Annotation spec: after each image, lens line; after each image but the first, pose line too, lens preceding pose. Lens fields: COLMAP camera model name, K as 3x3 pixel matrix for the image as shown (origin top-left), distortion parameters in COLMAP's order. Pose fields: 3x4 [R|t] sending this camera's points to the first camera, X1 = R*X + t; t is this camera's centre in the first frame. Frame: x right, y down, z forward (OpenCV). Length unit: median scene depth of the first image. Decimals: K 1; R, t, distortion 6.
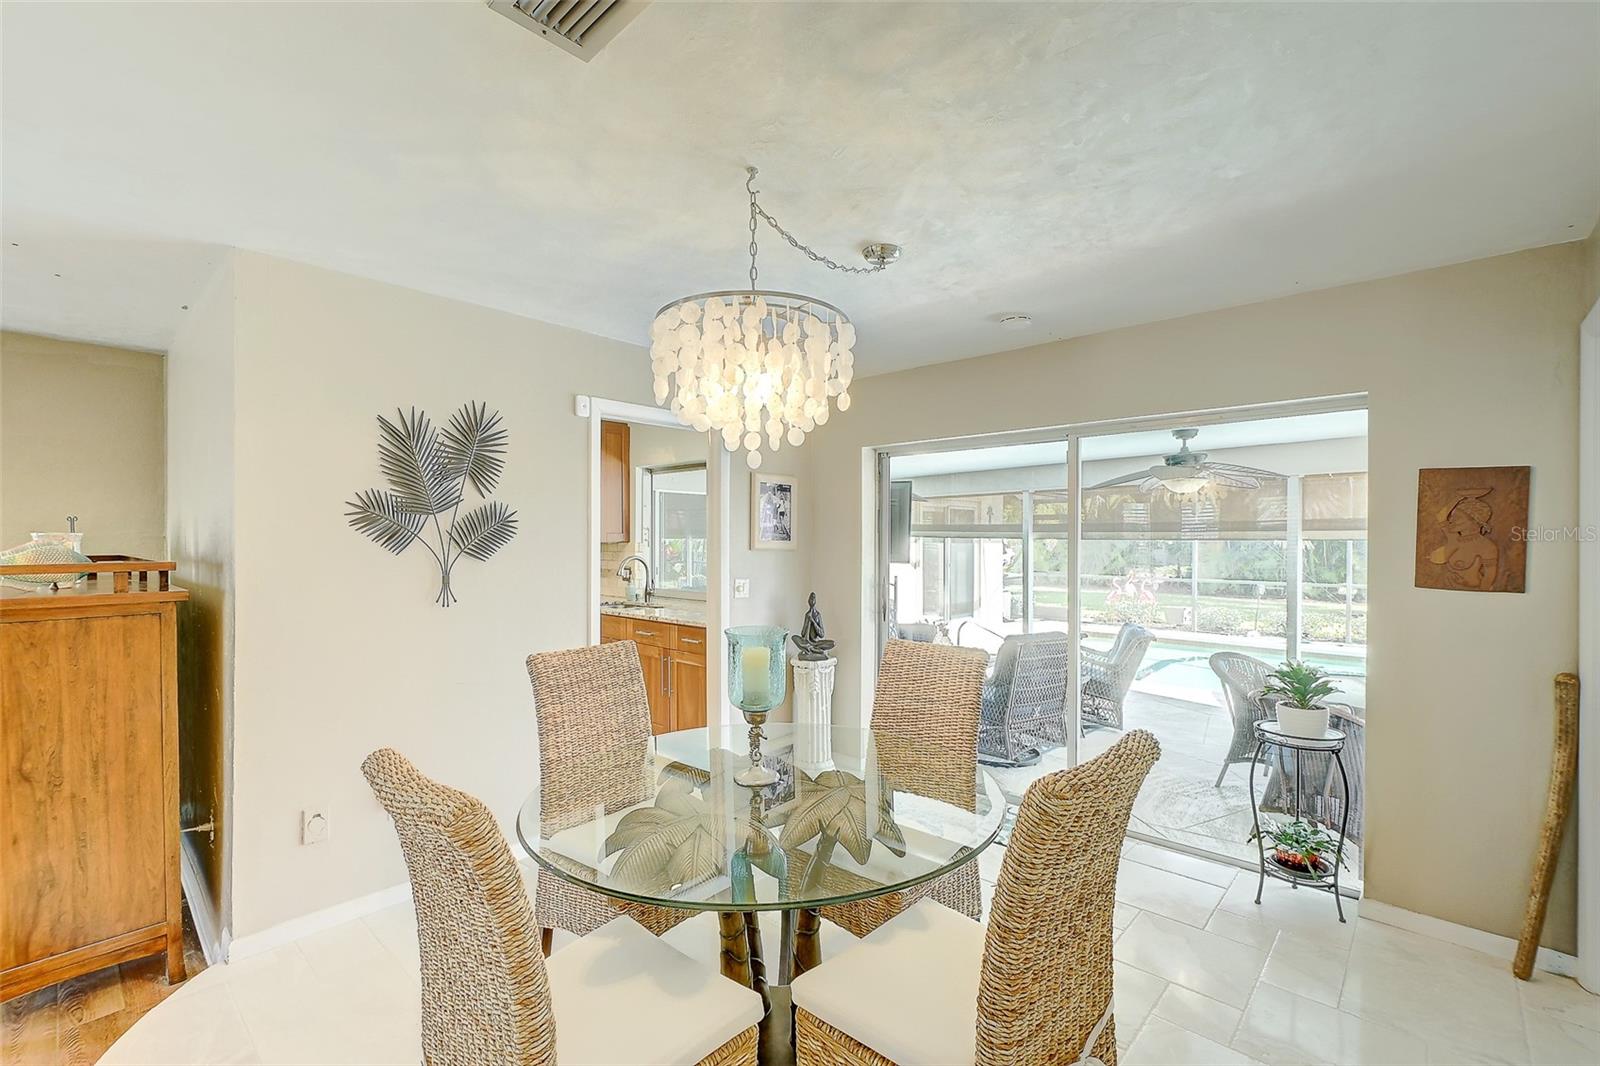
lens RADIAL K [[698.5, 0, 800.3], [0, 698.5, 542.6], [0, 0, 1]] dist [-0.000417, -0.000623]
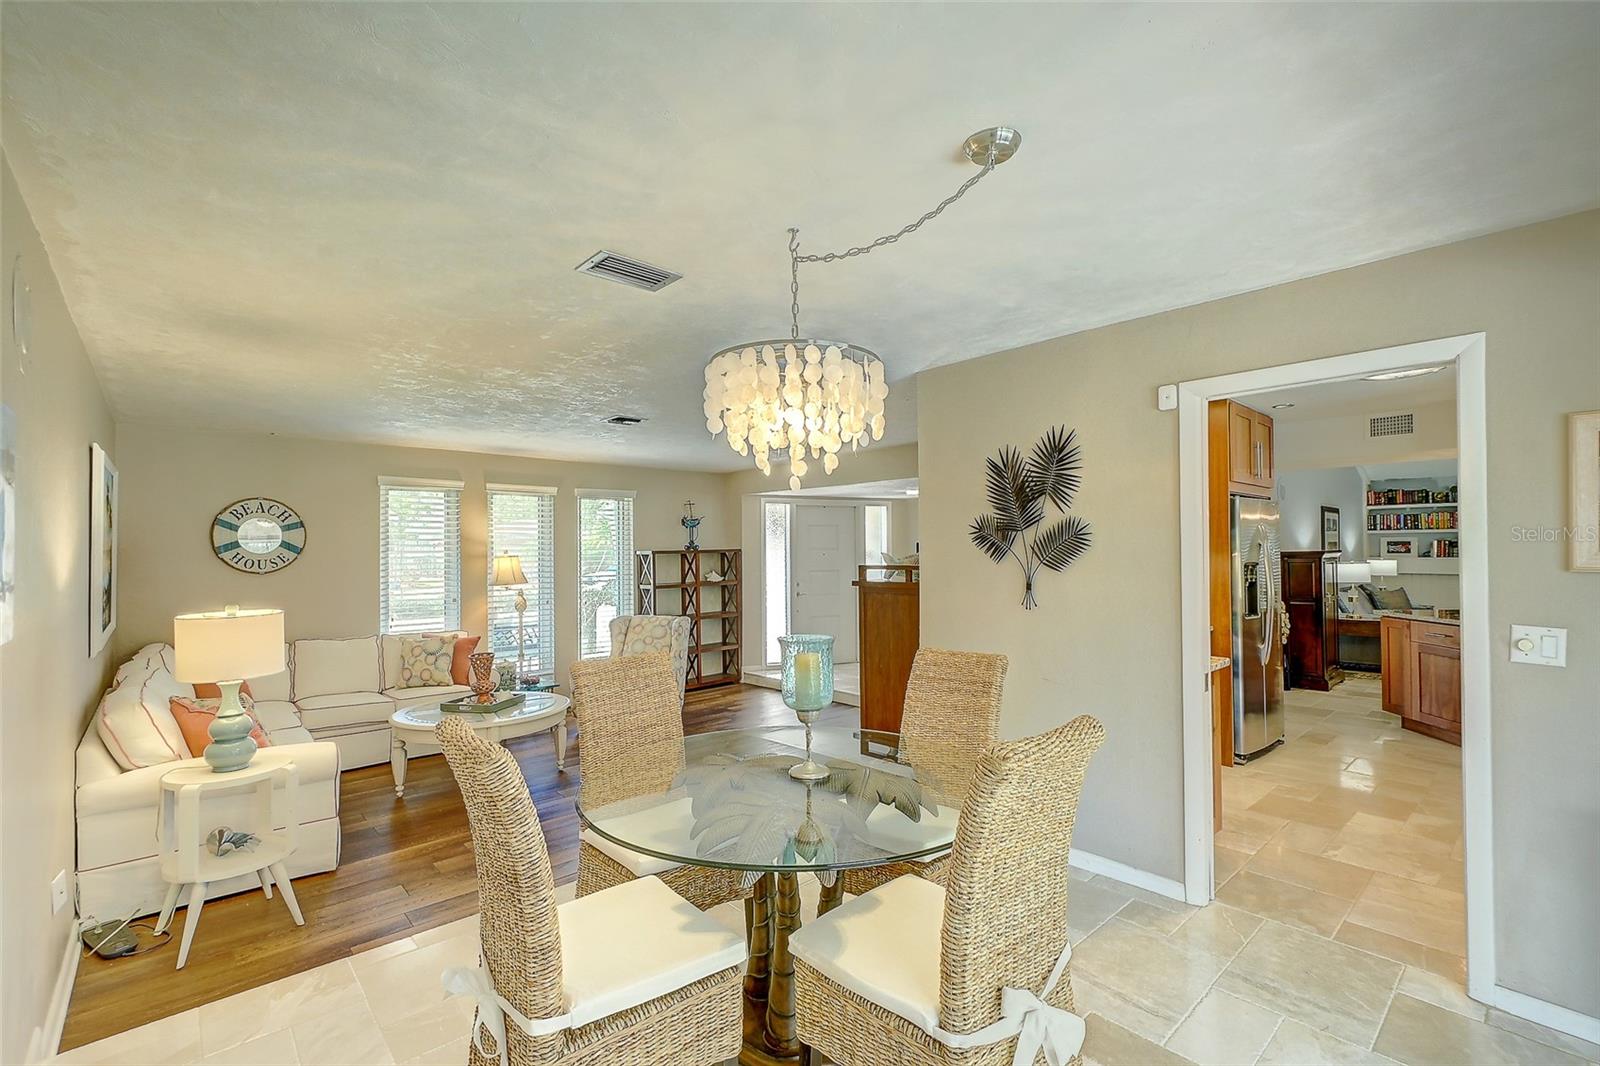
lens RADIAL K [[698.5, 0, 800.3], [0, 698.5, 542.6], [0, 0, 1]] dist [-0.000417, -0.000623]
pose [[-0.102723, -0.011686, -0.994641, 0.674597], [0.000338, 0.999931, -0.011783, -0.006019], [0.994710, -0.001546, -0.102712, 0.713235]]
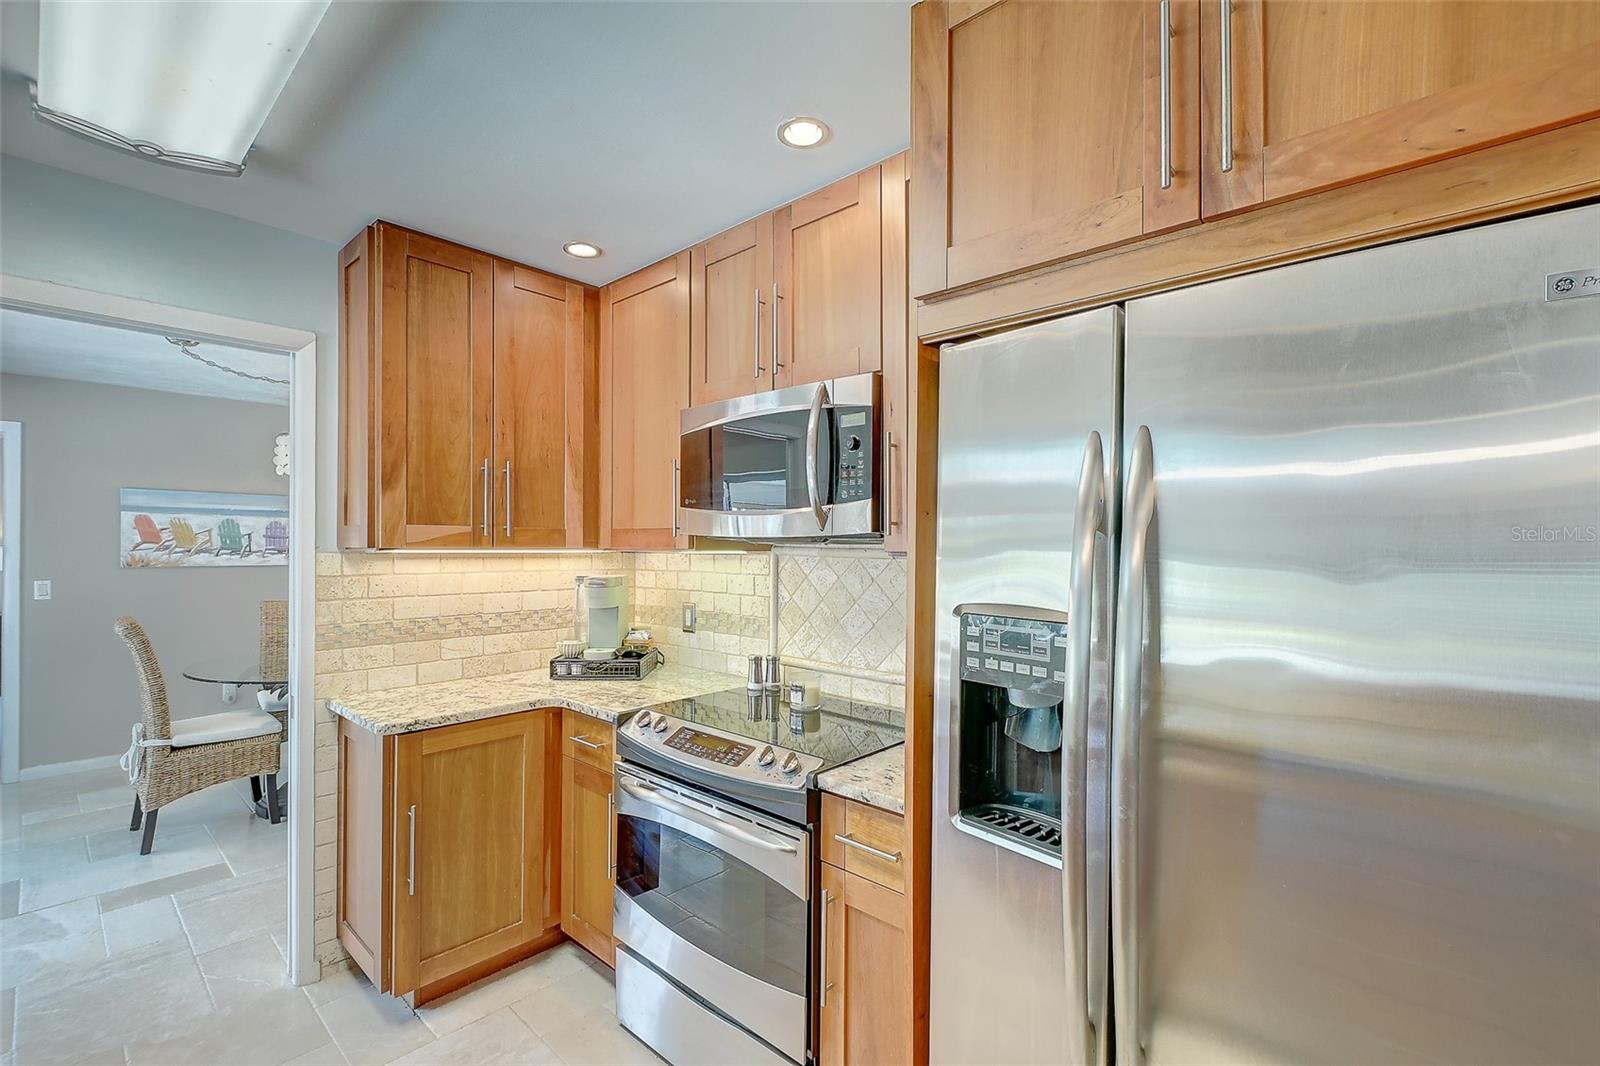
lens RADIAL K [[698.5, 0, 800.3], [0, 698.5, 542.6], [0, 0, 1]] dist [-0.000417, -0.000623]
pose [[-0.999968, -0.007302, 0.003364, -0.887630], [-0.007291, 0.999968, 0.003368, -0.013247], [-0.003389, 0.003344, -0.999989, 1.928808]]
